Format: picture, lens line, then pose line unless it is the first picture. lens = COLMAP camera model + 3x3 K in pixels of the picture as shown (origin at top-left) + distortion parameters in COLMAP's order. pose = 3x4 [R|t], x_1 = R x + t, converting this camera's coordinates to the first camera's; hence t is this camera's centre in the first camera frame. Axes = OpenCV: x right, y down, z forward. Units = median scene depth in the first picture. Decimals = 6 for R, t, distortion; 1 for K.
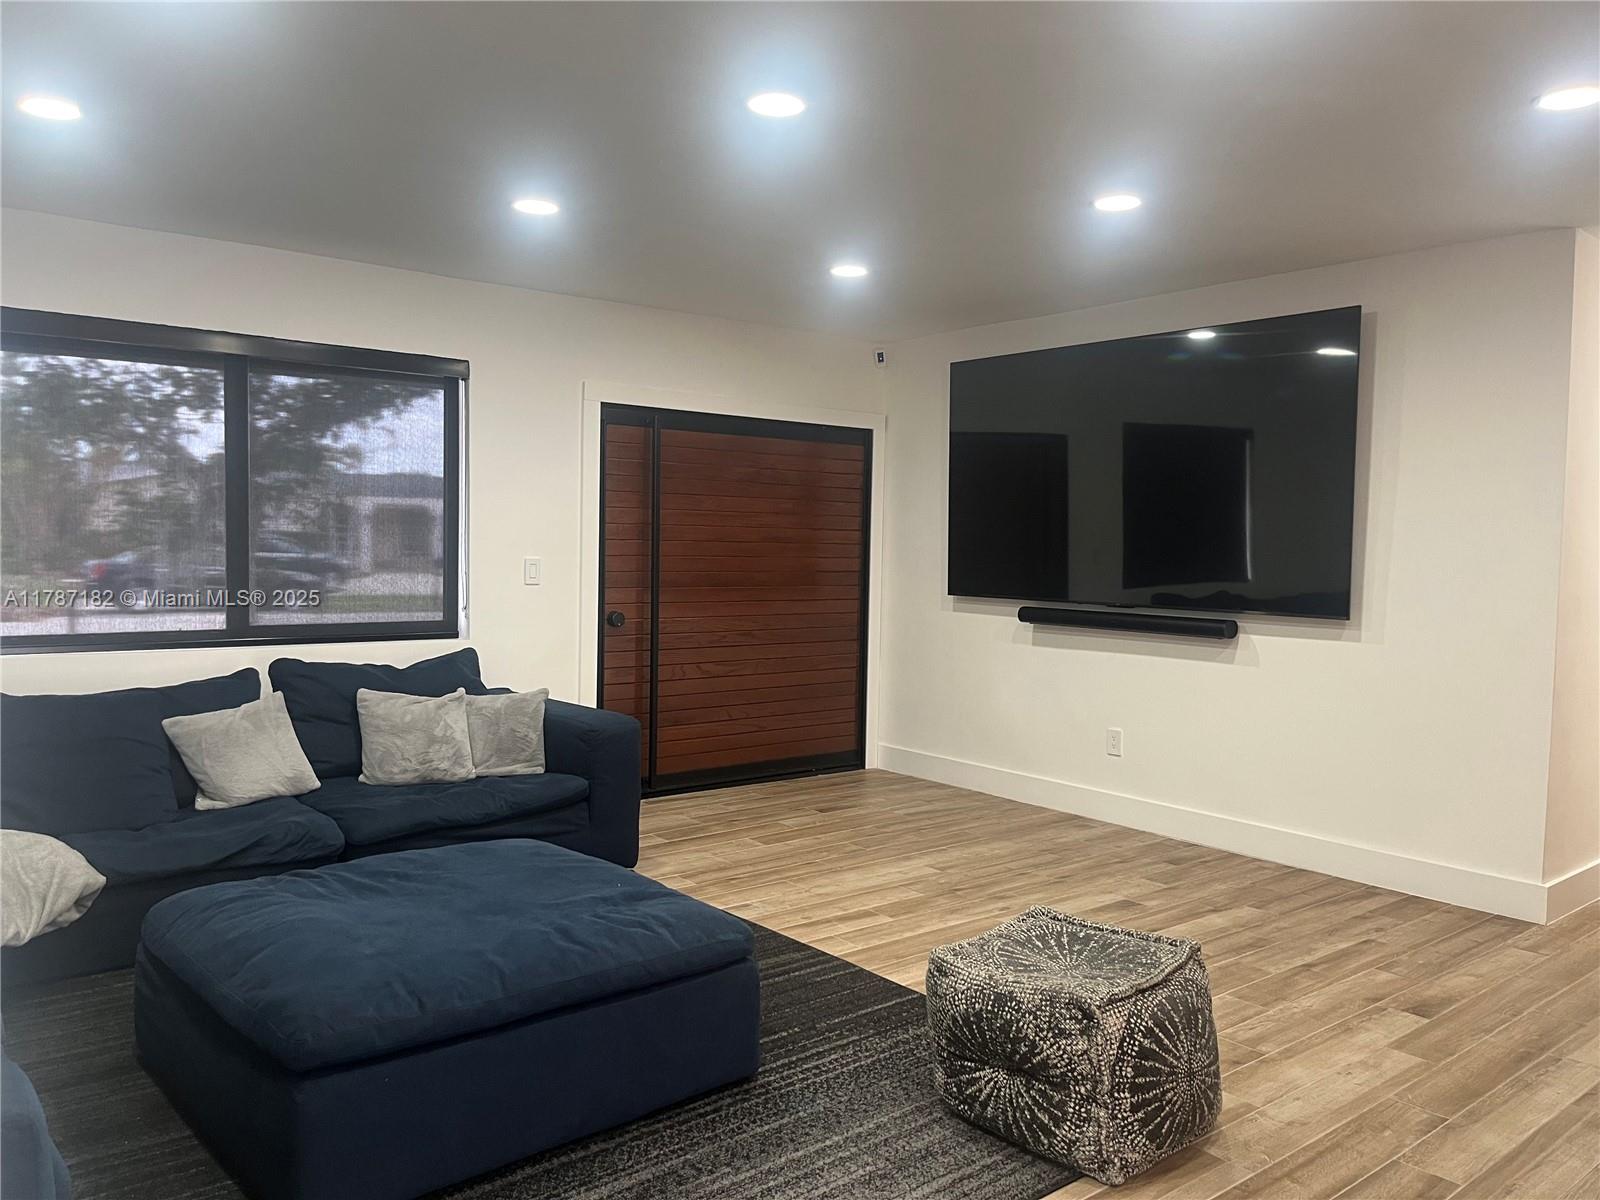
lens RADIAL K [[1221.2, 0, 802.3], [0, 1221.2, 604.3], [0, 0, 1]] dist [0.112486, -0.159312]
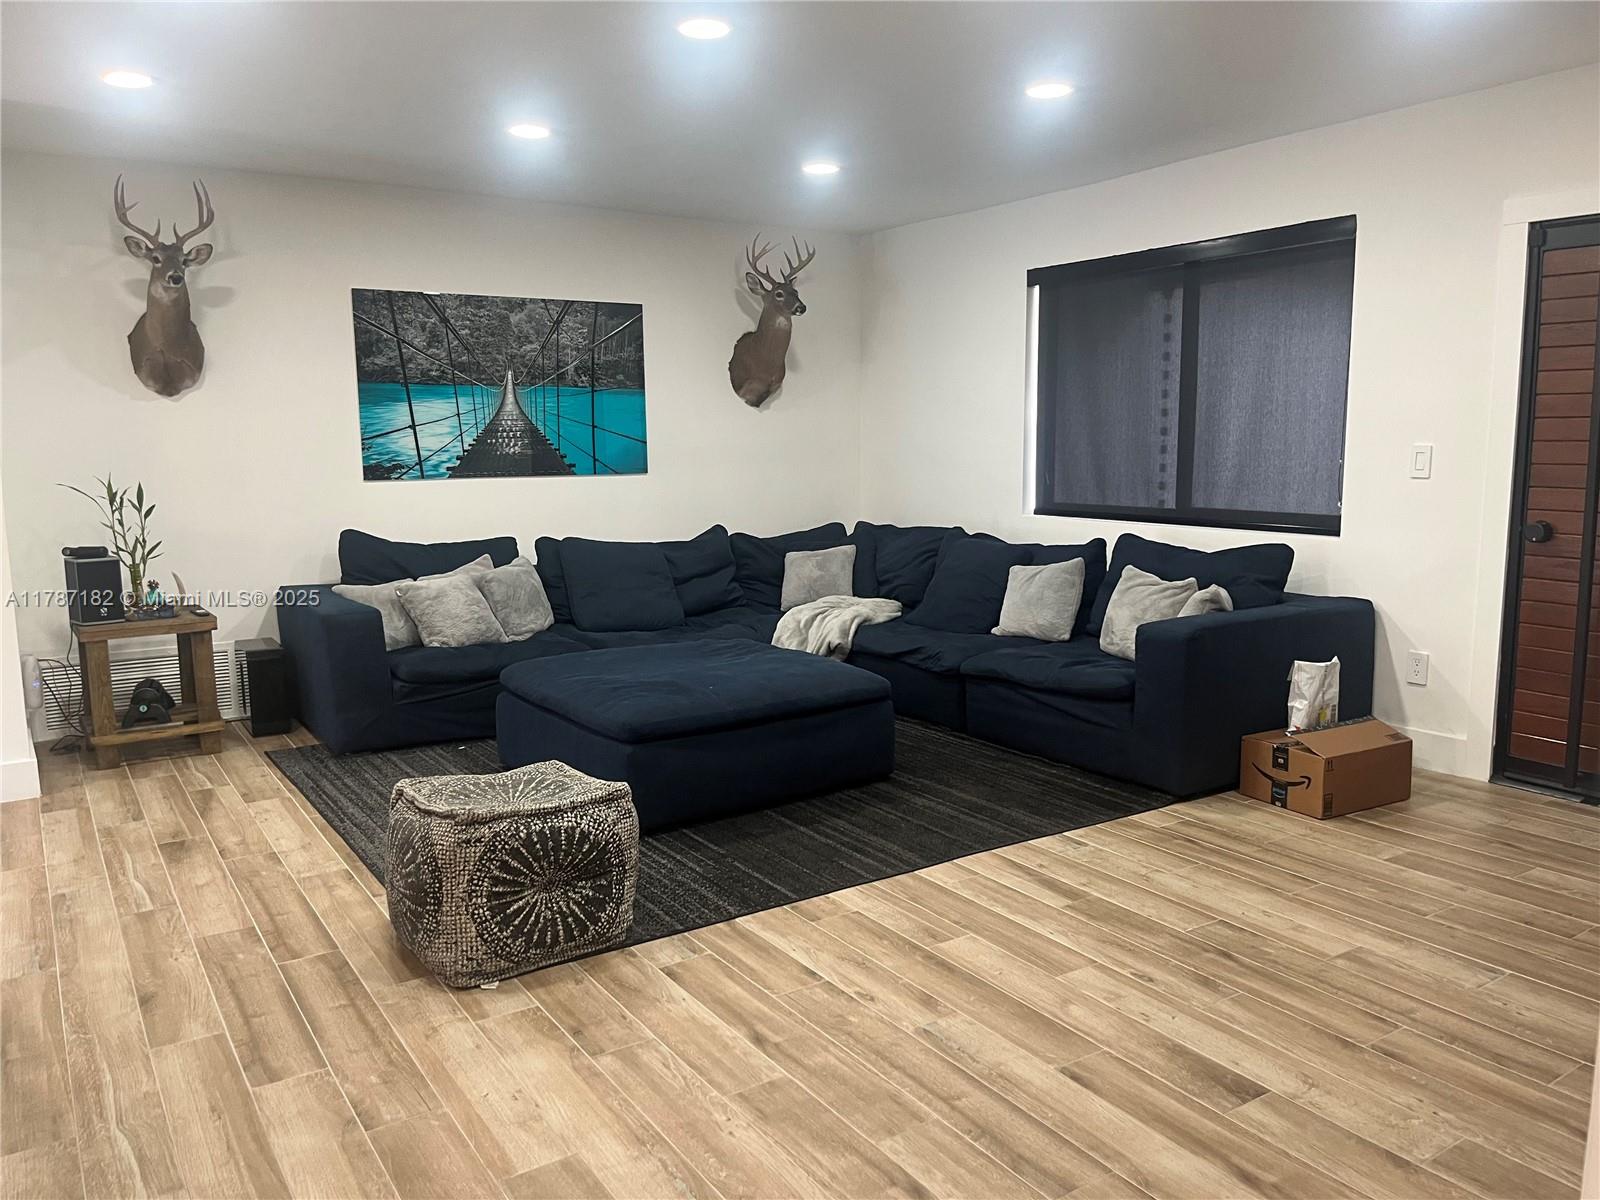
lens RADIAL K [[1221.2, 0, 802.3], [0, 1221.2, 604.3], [0, 0, 1]] dist [0.112486, -0.159312]
pose [[-0.123570, 0.117333, -0.985375, 0.787077], [-0.041653, 0.991497, 0.123285, -0.022054], [0.991461, 0.056278, -0.117632, 0.860798]]
